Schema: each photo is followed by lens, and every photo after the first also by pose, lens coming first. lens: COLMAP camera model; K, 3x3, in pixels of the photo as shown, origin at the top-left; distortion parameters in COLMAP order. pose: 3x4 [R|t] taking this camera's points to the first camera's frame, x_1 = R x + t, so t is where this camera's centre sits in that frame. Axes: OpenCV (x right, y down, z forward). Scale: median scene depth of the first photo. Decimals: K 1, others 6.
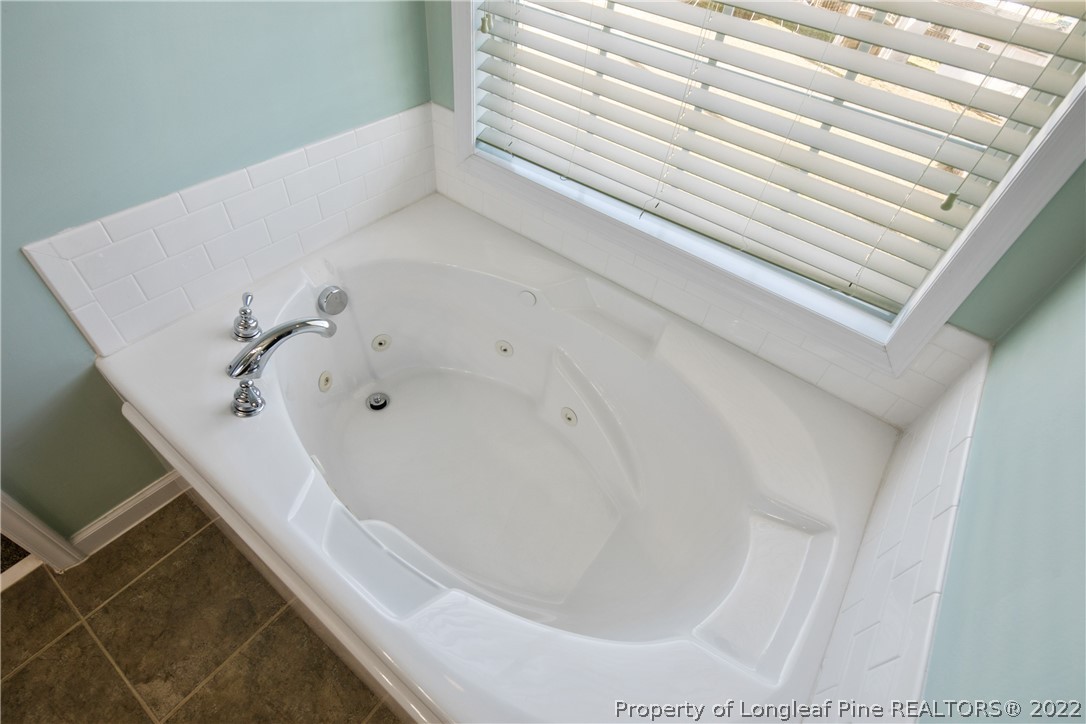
lens RADIAL K [[525.8, 0, 542.5], [0, 525.8, 355.4], [0, 0, 1]] dist [0.001355, 0.000412]
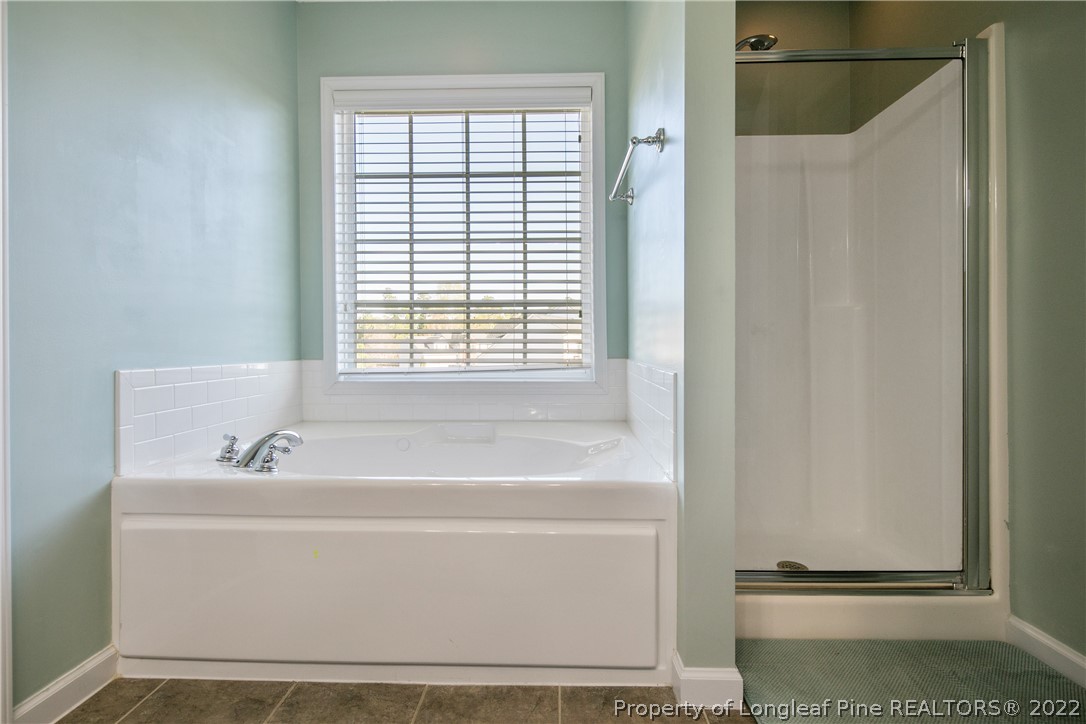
lens RADIAL K [[525.8, 0, 542.5], [0, 525.8, 355.4], [0, 0, 1]] dist [0.001355, 0.000412]
pose [[0.811061, -0.100104, 0.576333, -0.597981], [0.472085, 0.693806, -0.543847, 0.787443], [-0.345422, 0.713171, 0.609976, -0.242382]]
